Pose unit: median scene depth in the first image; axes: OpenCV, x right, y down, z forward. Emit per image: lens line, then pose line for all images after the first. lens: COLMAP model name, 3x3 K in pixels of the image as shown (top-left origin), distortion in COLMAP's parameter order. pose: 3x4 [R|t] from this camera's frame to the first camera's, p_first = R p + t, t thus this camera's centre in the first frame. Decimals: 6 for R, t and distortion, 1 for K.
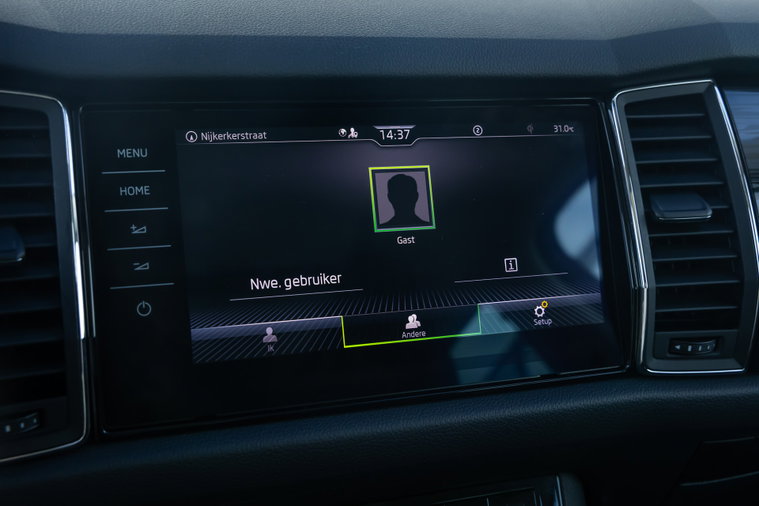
lens RADIAL K [[941.9, 0, 379.5], [0, 941.9, 253.0], [0, 0, 1]] dist [-0.017399, -0.029860]
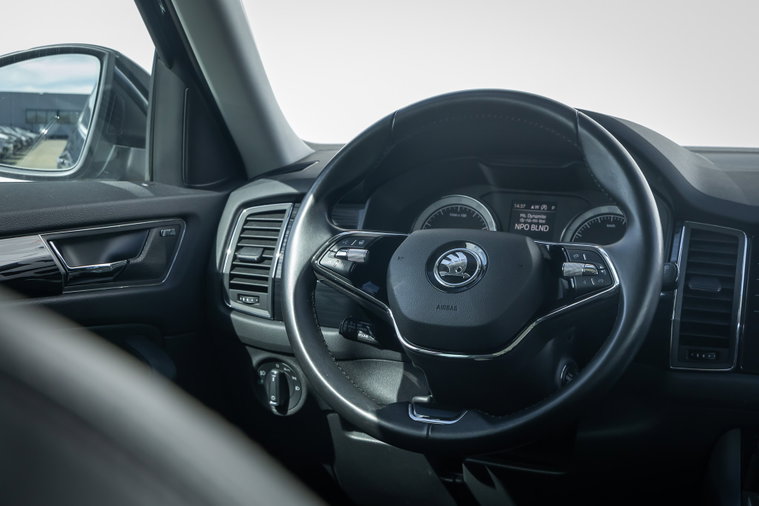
lens RADIAL K [[1142.9, 0, 379.5], [0, 1142.9, 253.0], [0, 0, 1]] dist [0.015787, -0.018949]
pose [[0.759902, 0.061324, -0.647138, 0.736033], [-0.193389, 0.971790, -0.134999, 0.403071], [0.620604, 0.227735, 0.750325, -1.537129]]
